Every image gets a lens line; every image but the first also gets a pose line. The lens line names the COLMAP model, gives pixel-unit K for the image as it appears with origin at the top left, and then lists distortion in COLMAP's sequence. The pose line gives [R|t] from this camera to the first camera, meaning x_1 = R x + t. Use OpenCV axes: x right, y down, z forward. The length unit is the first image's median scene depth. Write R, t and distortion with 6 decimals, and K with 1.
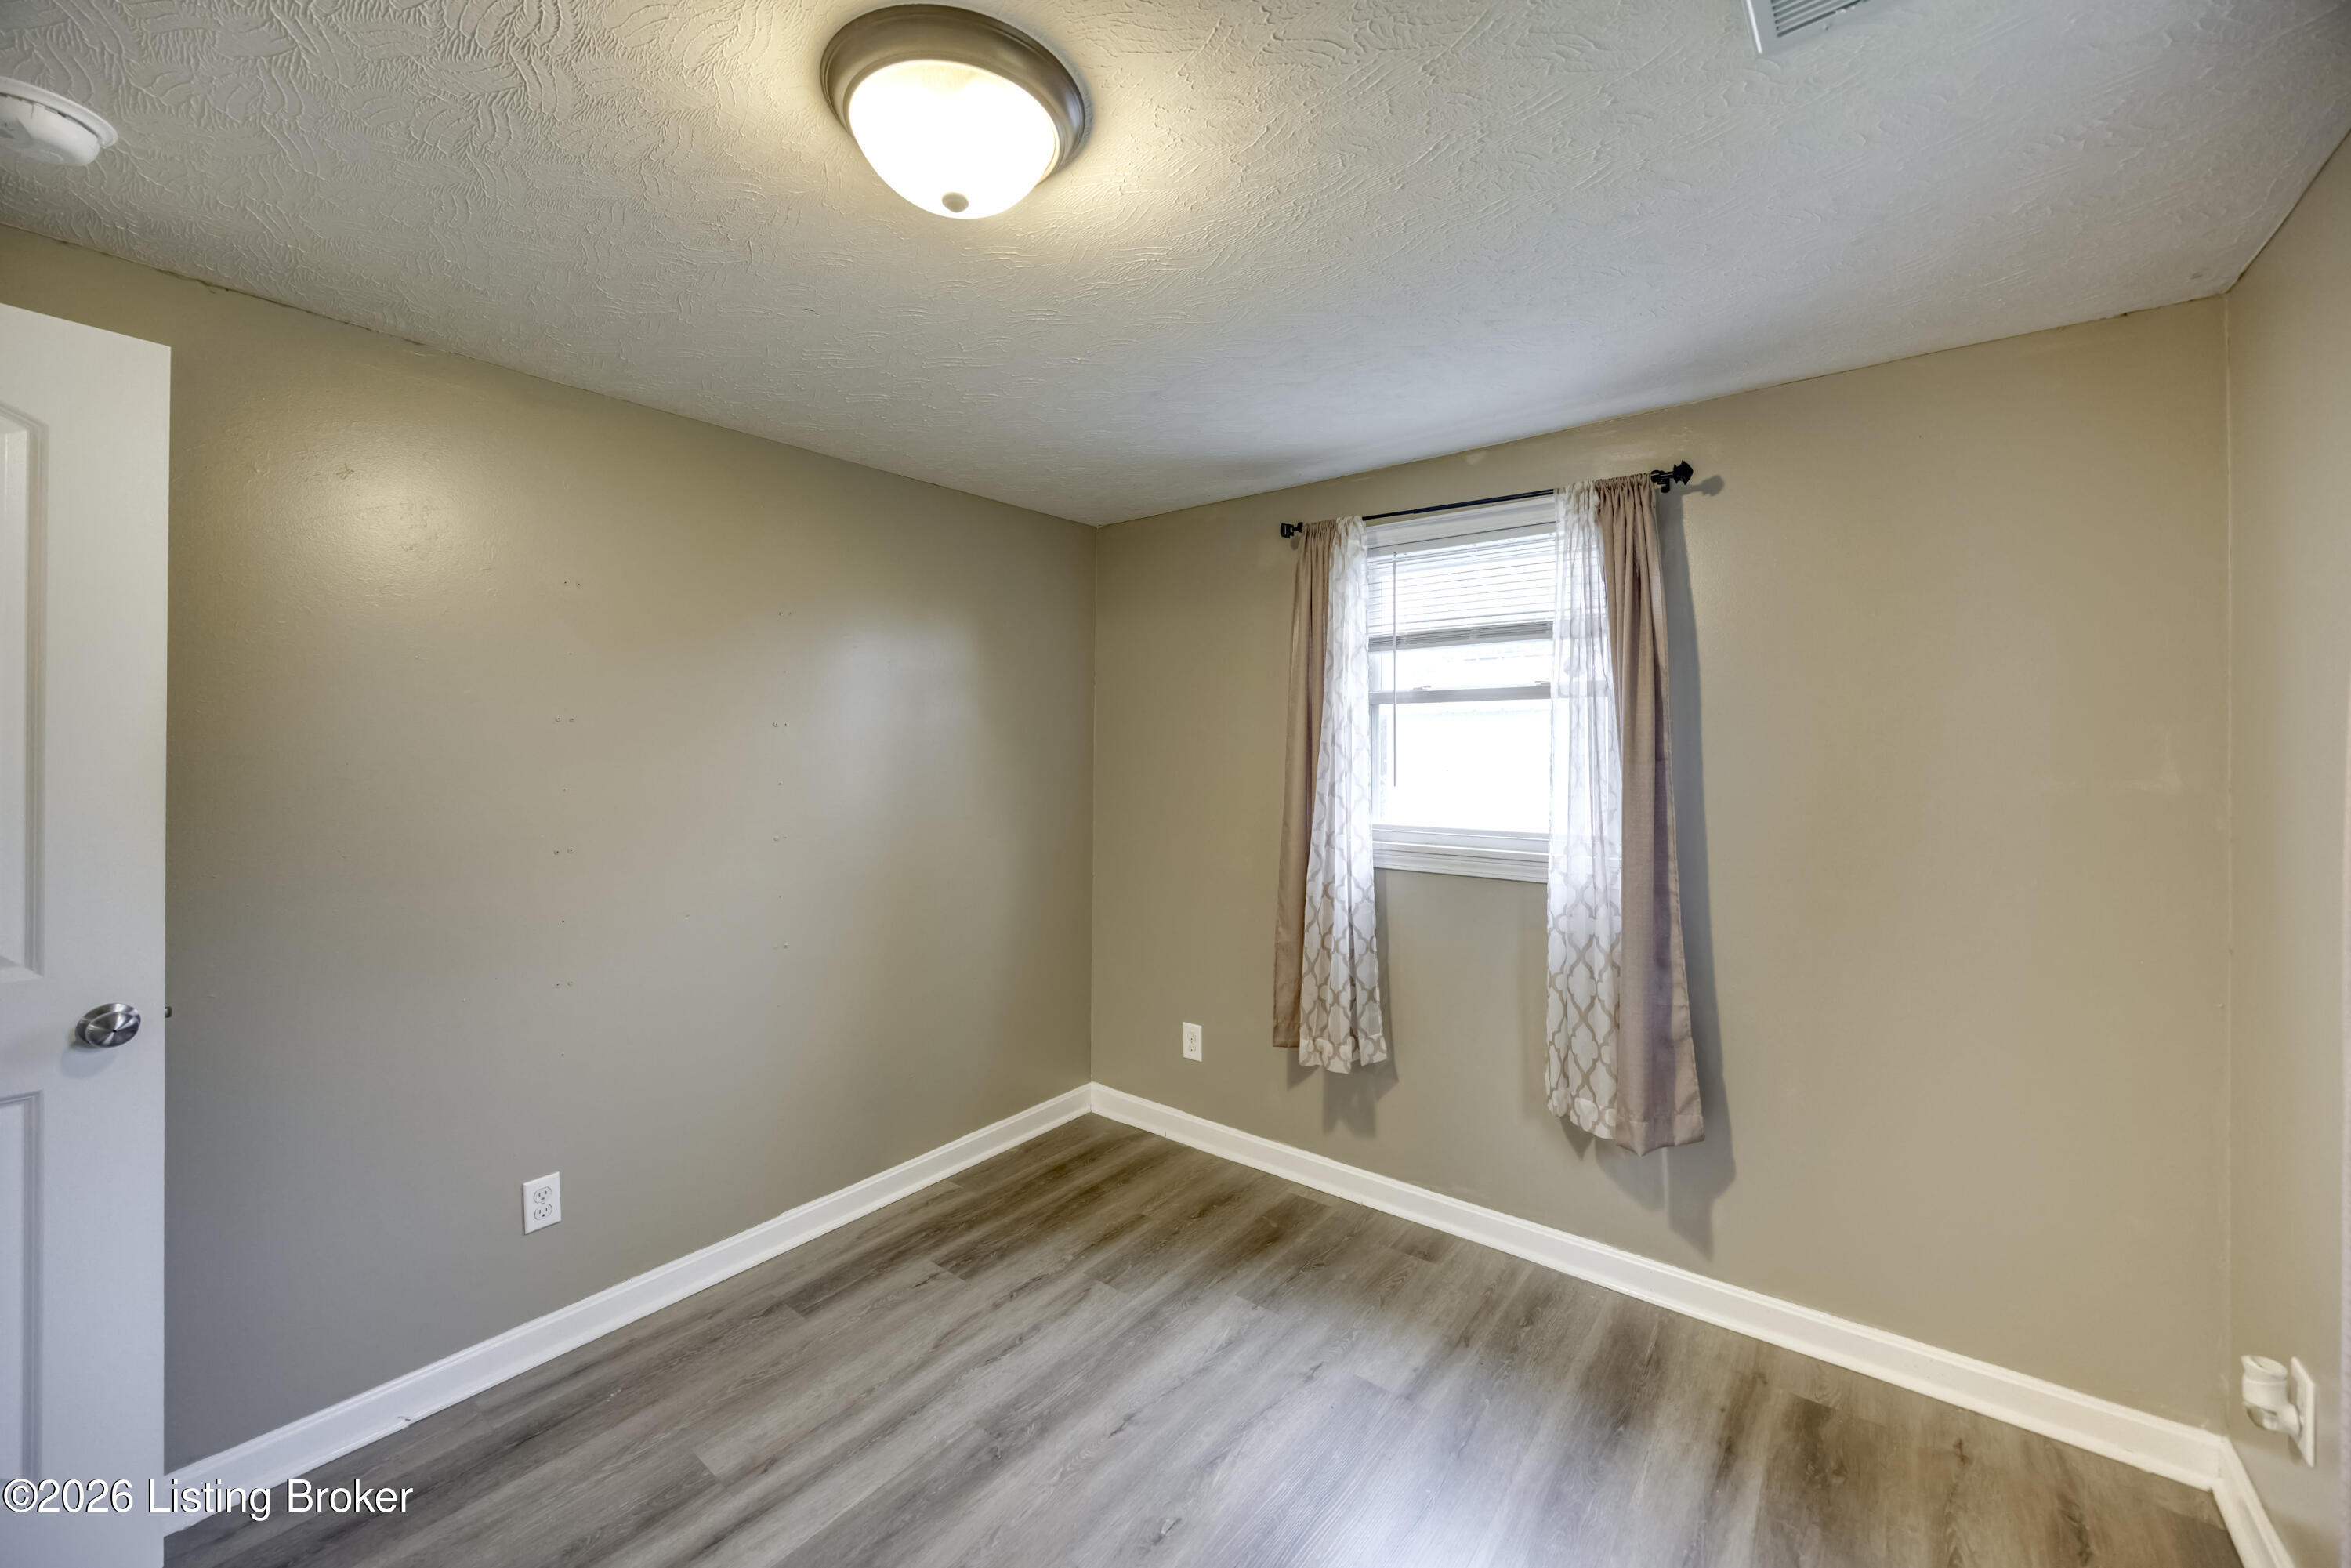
lens RADIAL K [[898.4, 0, 1157.4], [0, 898.4, 774.2], [0, 0, 1]] dist [0.000930, -0.000234]
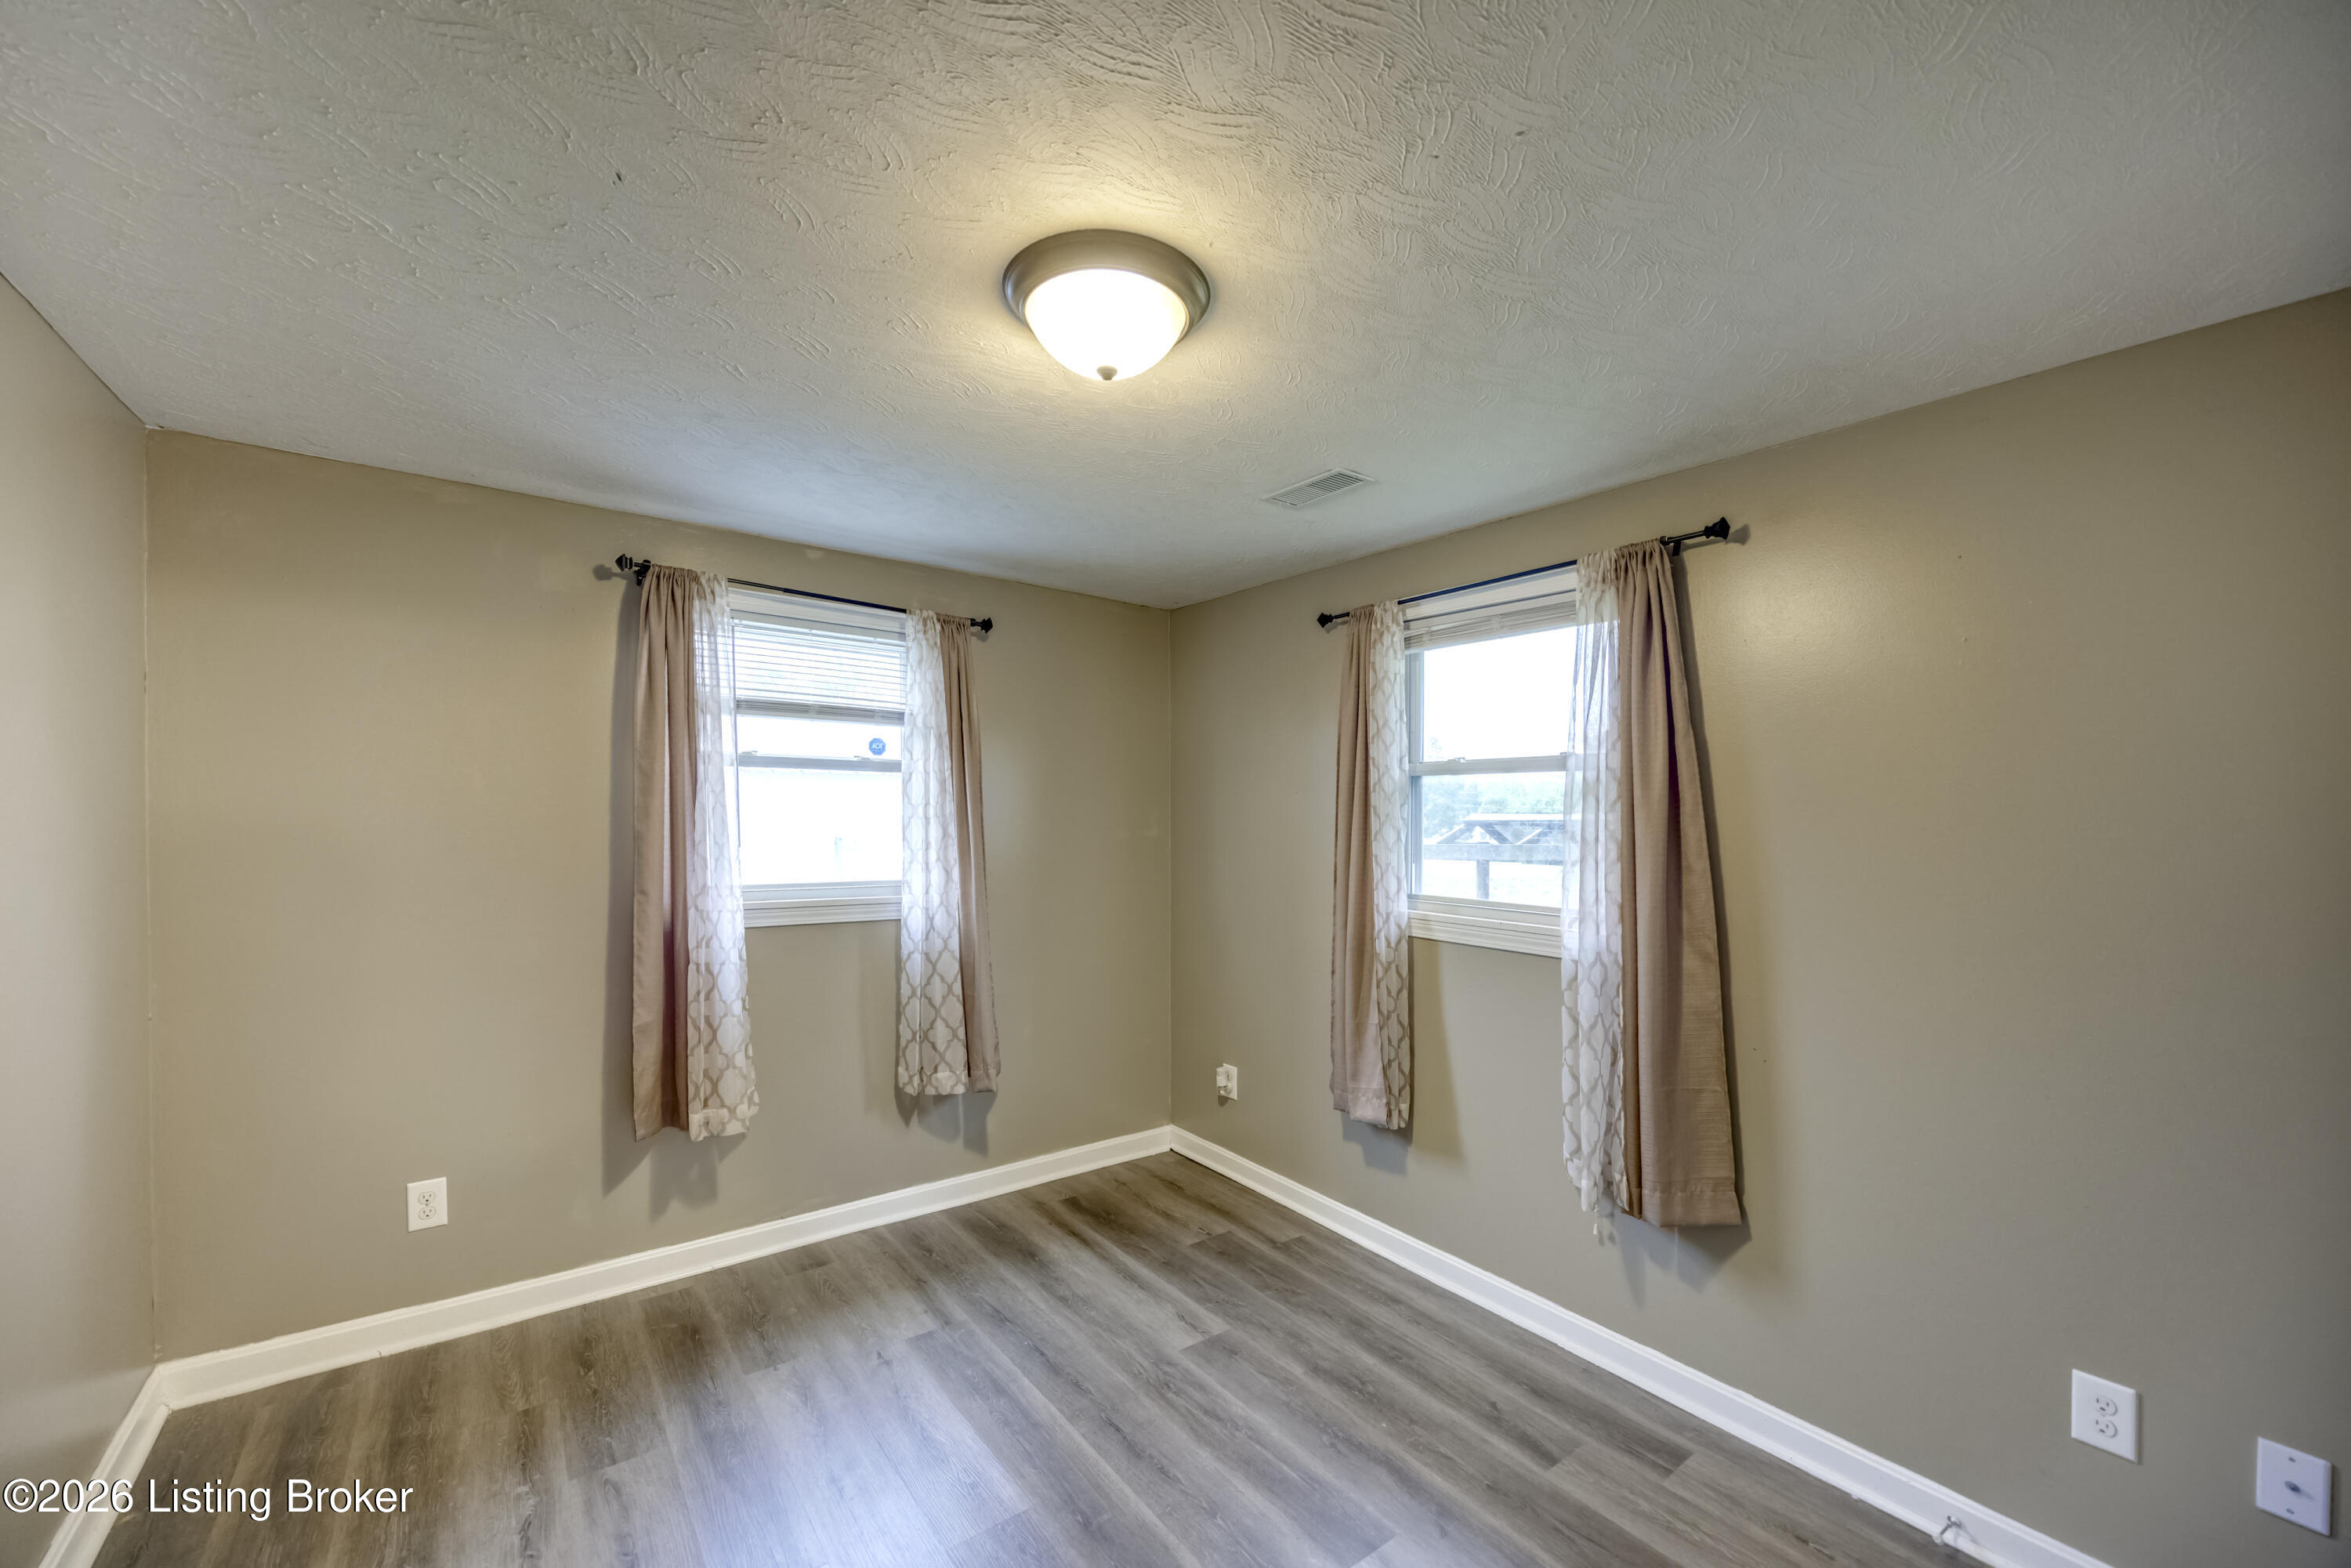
lens RADIAL K [[898.4, 0, 1202.3], [0, 898.4, 850.9], [0, 0, 1]] dist [0.000930, -0.000234]
pose [[0.239522, -0.033202, 0.970323, -0.691105], [0.010655, 0.999445, 0.031569, -0.009719], [-0.970833, 0.002778, 0.239742, 0.279971]]
